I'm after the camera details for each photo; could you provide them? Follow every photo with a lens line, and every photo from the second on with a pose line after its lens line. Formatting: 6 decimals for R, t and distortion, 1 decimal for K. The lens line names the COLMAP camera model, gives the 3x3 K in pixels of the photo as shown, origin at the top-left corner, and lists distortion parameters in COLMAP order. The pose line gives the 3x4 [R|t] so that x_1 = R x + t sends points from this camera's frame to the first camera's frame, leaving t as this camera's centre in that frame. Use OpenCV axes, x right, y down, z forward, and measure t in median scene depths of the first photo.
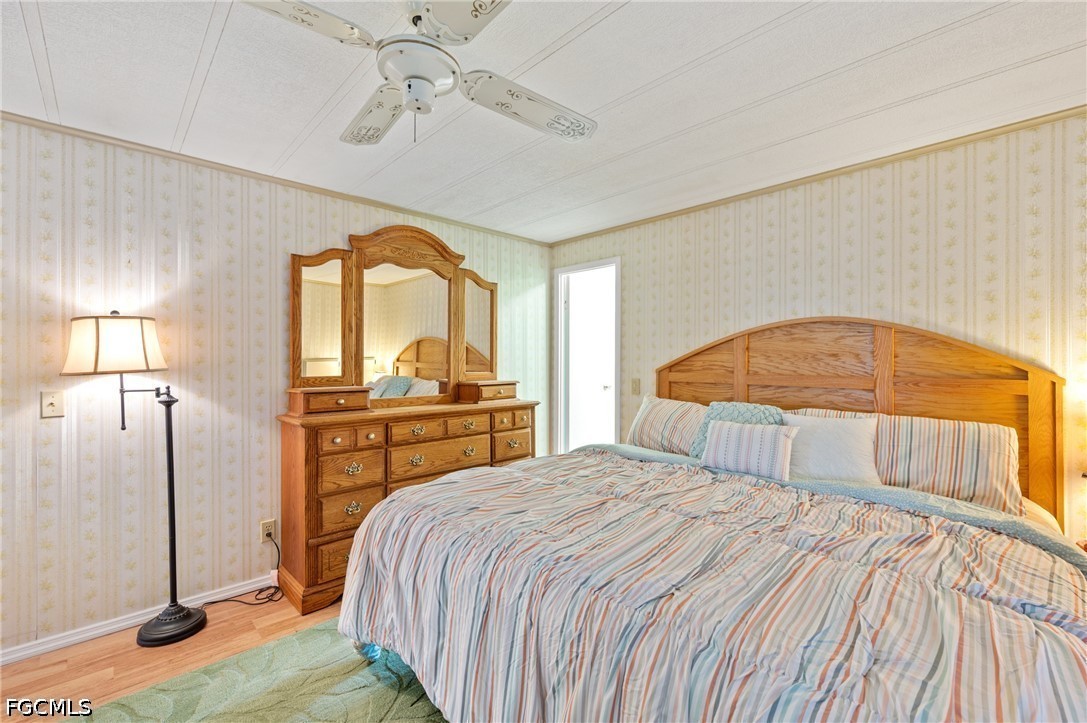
lens RADIAL K [[450.8, 0, 543.5], [0, 450.8, 361.5], [0, 0, 1]] dist [-0.001842, -0.000055]
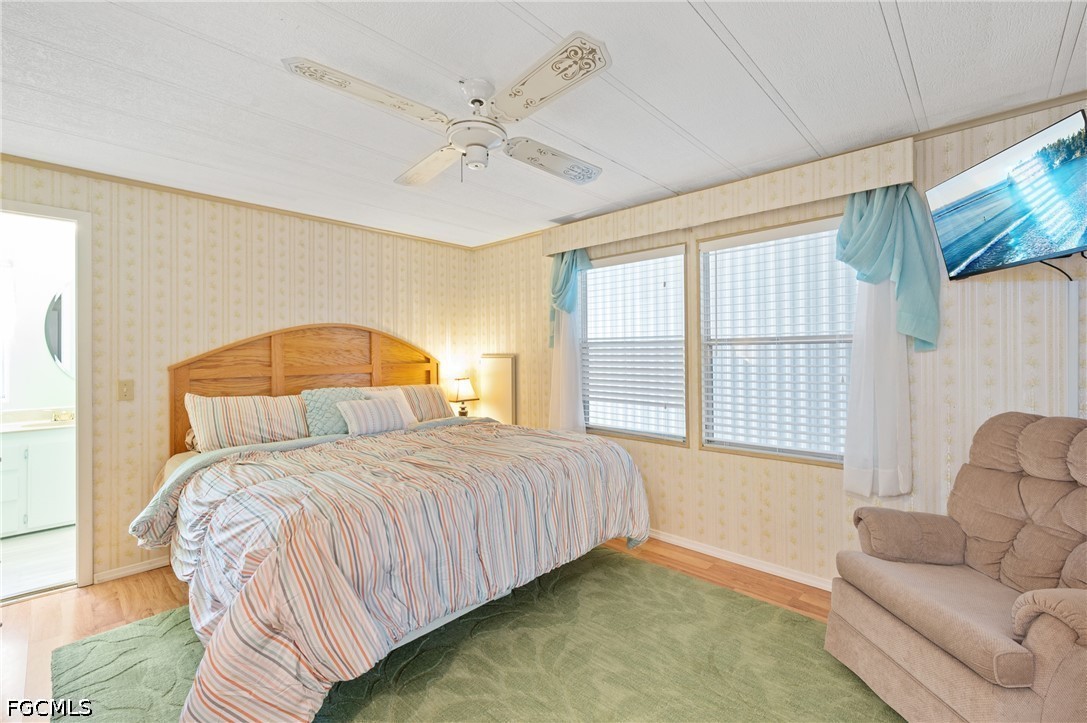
lens RADIAL K [[465.1, 0, 543.5], [0, 465.1, 361.5], [0, 0, 1]] dist [0.000272, 0.000026]
pose [[-0.043609, -0.009627, 0.999002, -0.833946], [0.021122, 0.999721, 0.010556, 0.016639], [-0.998825, 0.021561, -0.043393, 0.422855]]
